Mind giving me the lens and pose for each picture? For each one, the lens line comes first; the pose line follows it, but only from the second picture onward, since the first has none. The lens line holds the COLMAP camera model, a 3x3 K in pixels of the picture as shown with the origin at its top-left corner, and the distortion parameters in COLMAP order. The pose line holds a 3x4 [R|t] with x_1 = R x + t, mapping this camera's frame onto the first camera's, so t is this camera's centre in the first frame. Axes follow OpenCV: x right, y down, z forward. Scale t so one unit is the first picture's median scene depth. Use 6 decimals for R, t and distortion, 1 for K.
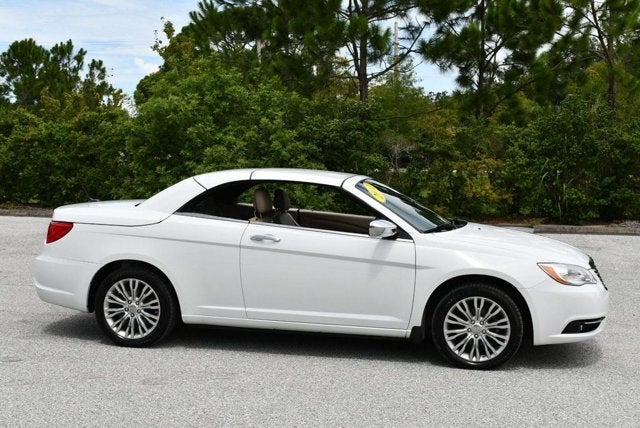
lens RADIAL K [[918.8, 0, 314.7], [0, 918.8, 215.5], [0, 0, 1]] dist [-0.002167, 0.000000]
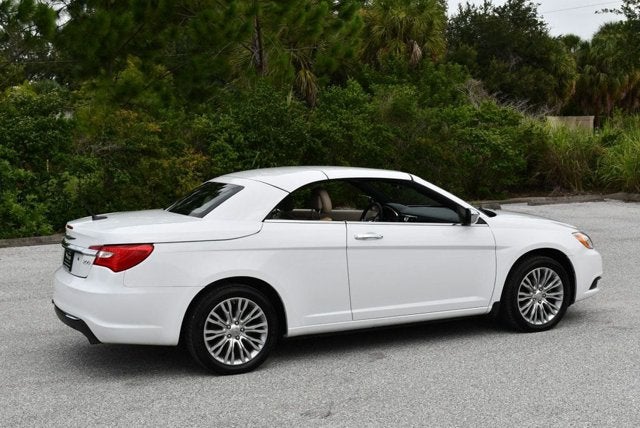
lens RADIAL K [[1021.0, 0, 338.6], [0, 1021.0, 234.8], [0, 0, 1]] dist [0.038104, 0.000000]
pose [[0.771038, -0.097937, 0.629213, -0.734780], [0.088518, 0.994993, 0.046402, -0.029381], [-0.630607, 0.019919, 0.775846, 0.163080]]
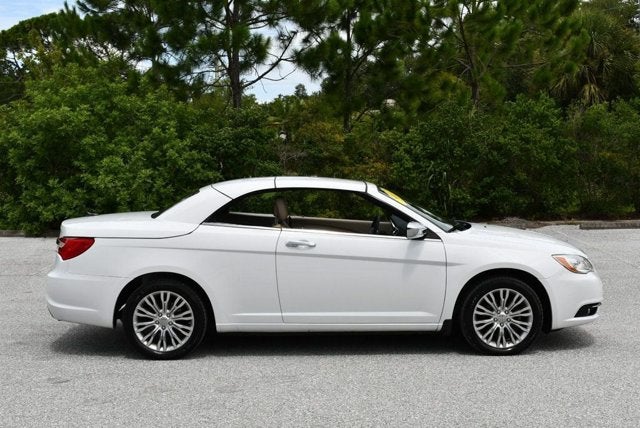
lens RADIAL K [[918.8, 0, 302.4], [0, 918.8, 227.3], [0, 0, 1]] dist [-0.002167, 0.000000]
pose [[0.971043, -0.040846, 0.235389, -0.281446], [0.039678, 0.999165, 0.009701, -0.003955], [-0.235588, -0.000080, 0.971853, -0.003371]]
